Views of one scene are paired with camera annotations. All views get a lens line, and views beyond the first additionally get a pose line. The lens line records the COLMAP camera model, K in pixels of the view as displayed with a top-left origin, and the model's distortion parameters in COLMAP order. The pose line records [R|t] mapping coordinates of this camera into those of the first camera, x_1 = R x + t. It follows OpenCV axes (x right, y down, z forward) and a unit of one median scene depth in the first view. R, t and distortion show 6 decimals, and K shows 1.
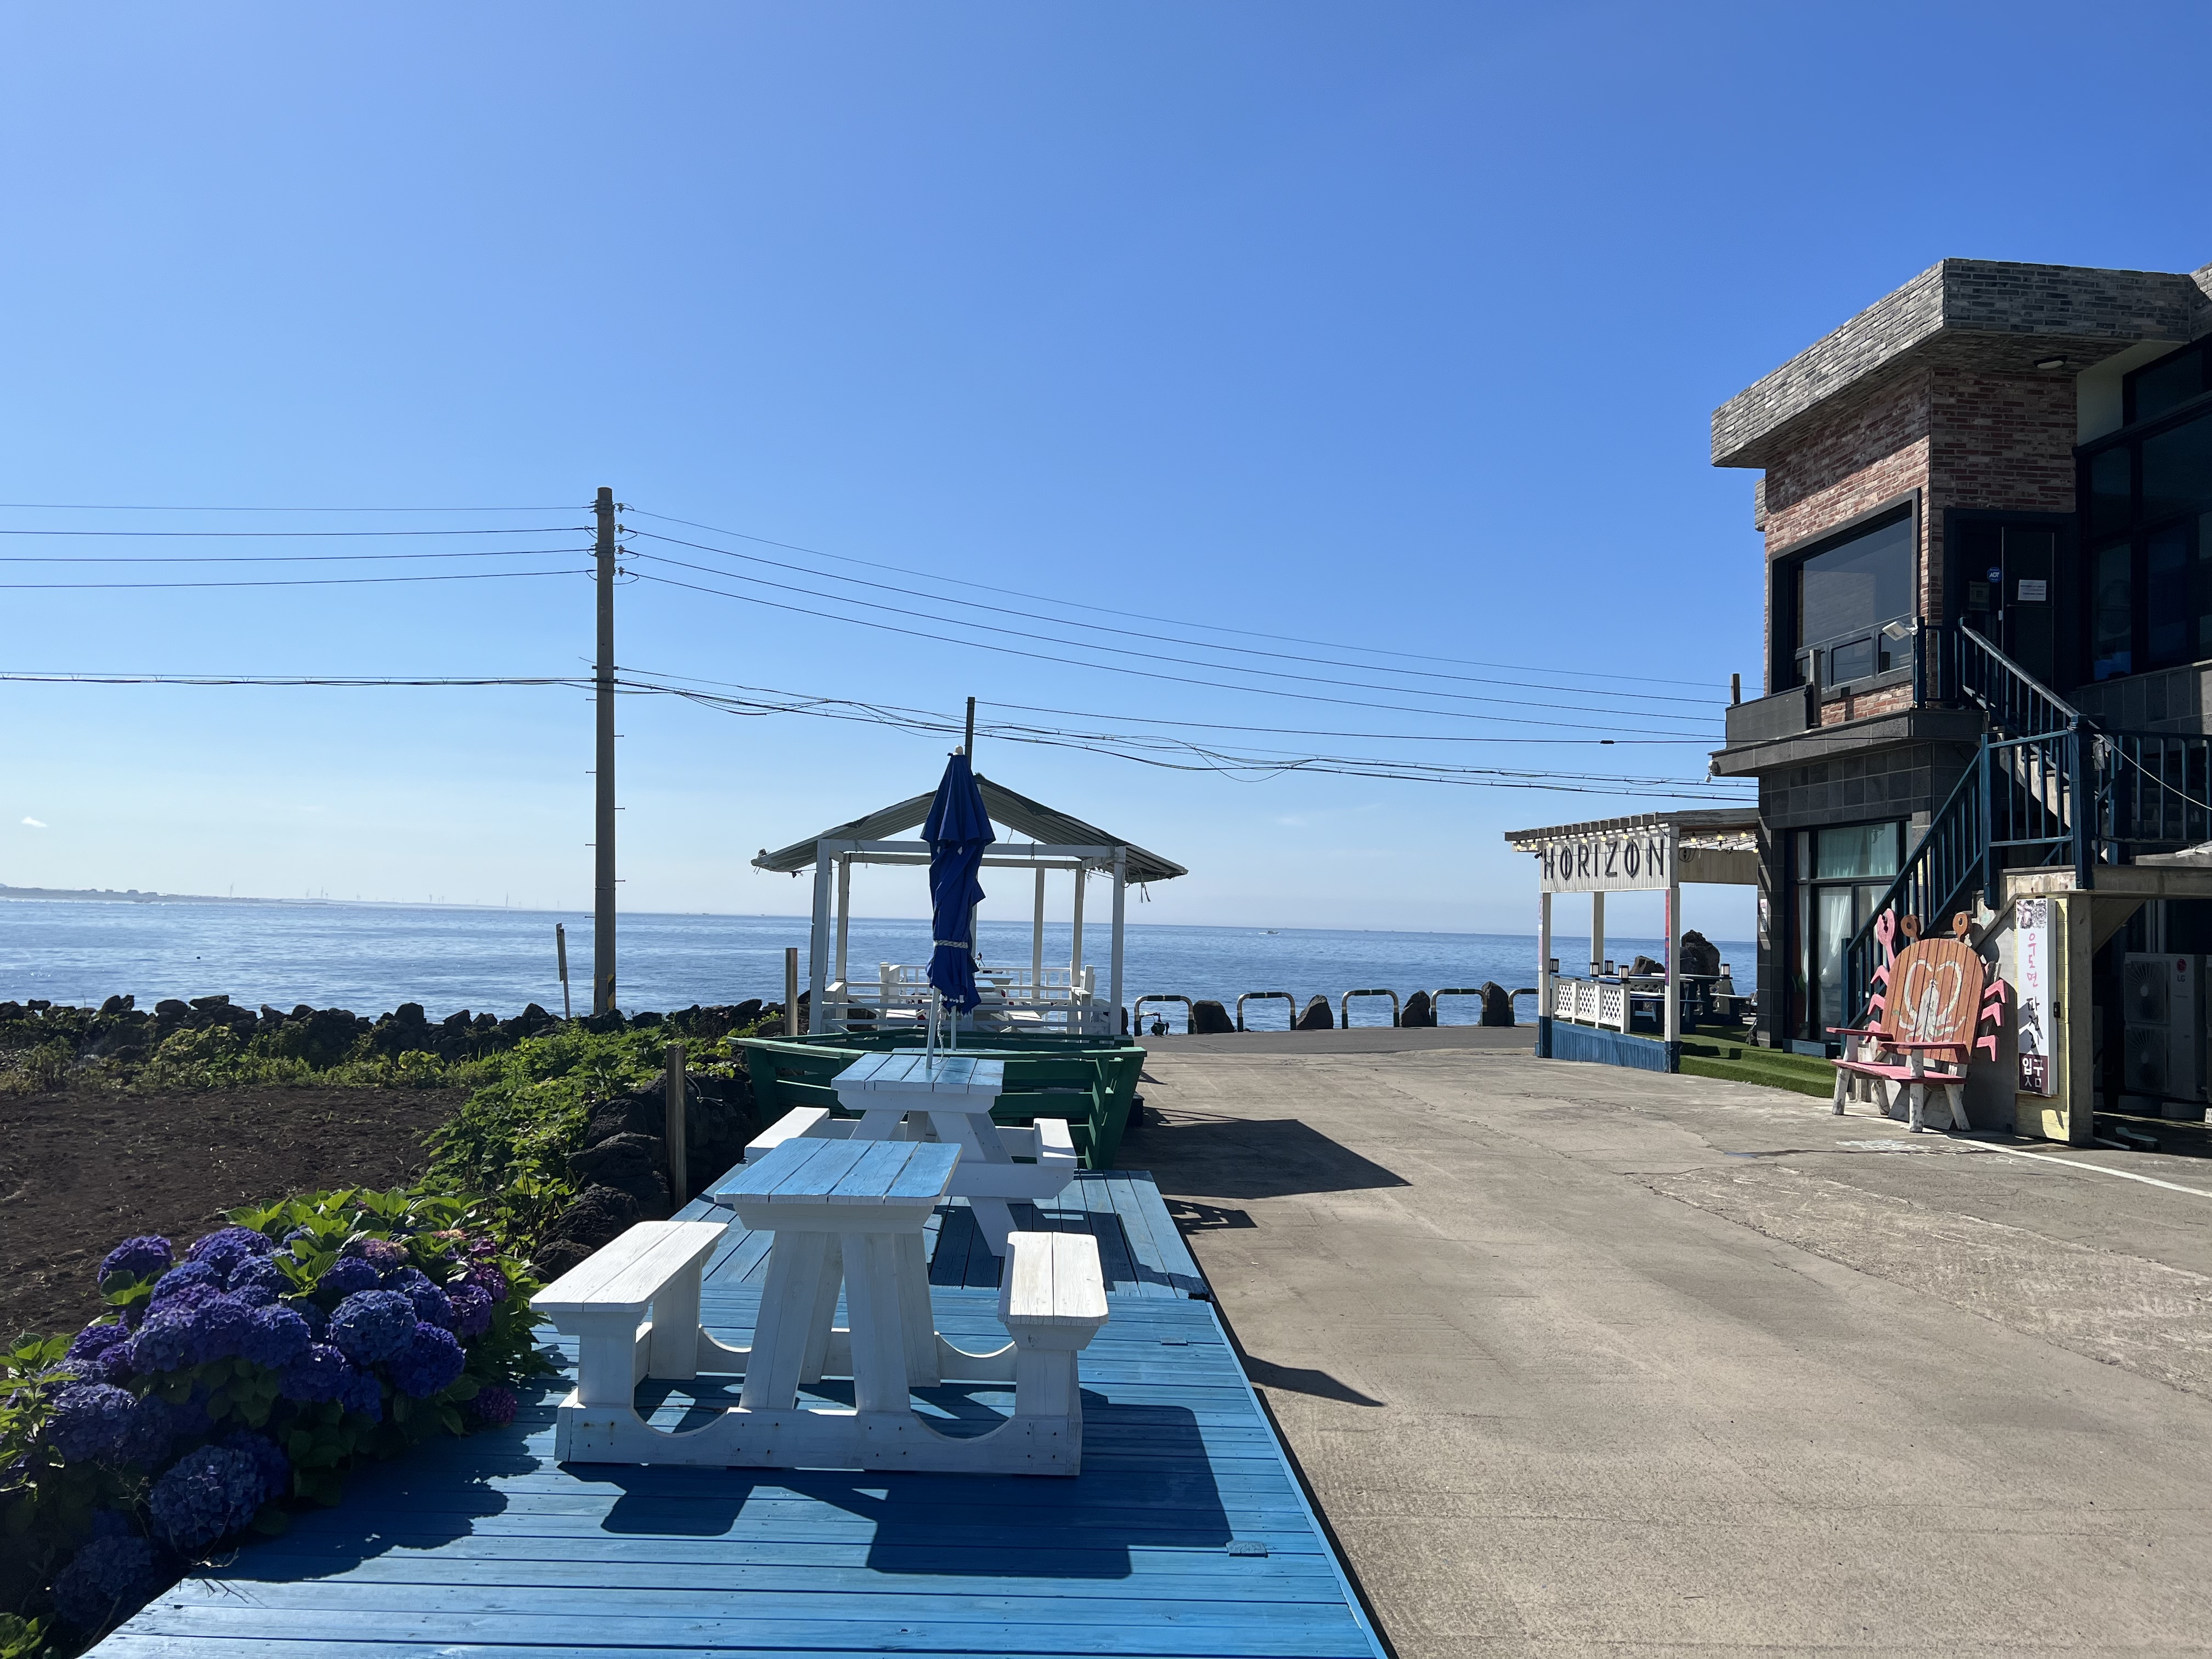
lens RADIAL K [[1652.0, 0, 1127.4], [0, 1652.0, 824.3], [0, 0, 1]] dist [0.058917, -0.064781]
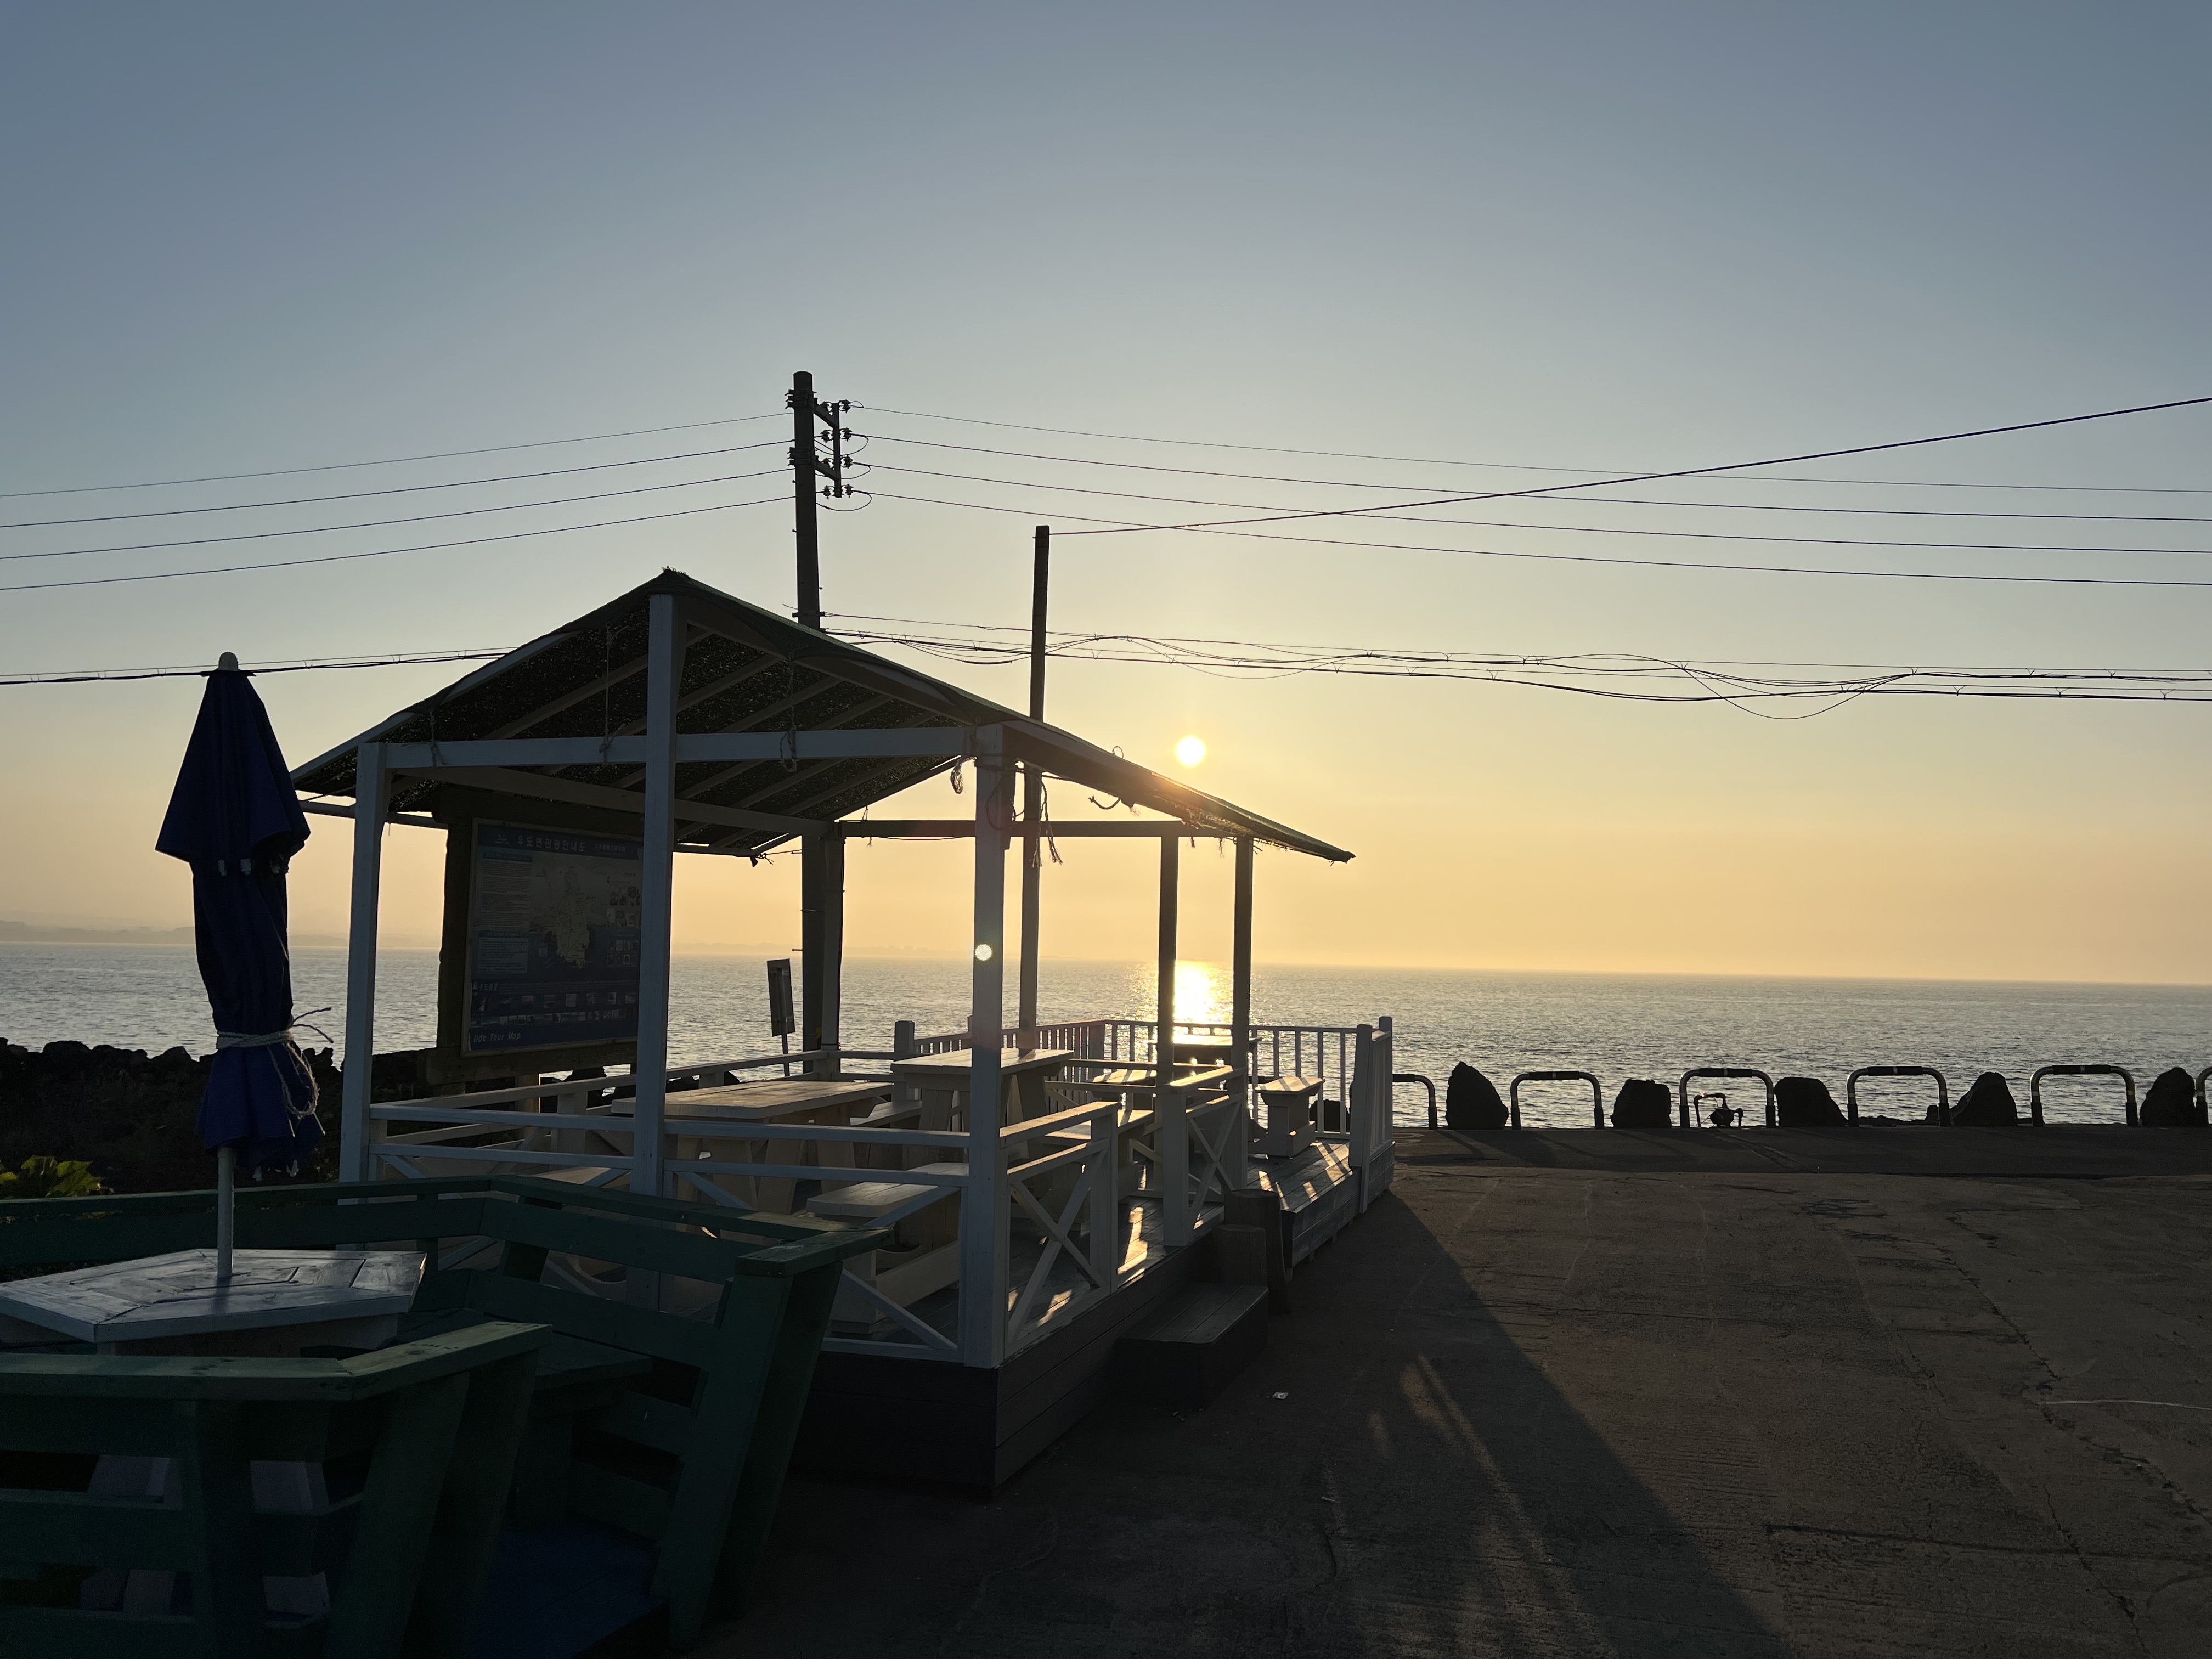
lens RADIAL K [[1652.0, 0, 1088.1], [0, 1652.0, 812.5], [0, 0, 1]] dist [0.058917, -0.064781]
pose [[0.909208, -0.044125, -0.413997, 0.114908], [0.029344, 0.998687, -0.041998, 0.032950], [0.415306, 0.026037, 0.909309, 0.420905]]
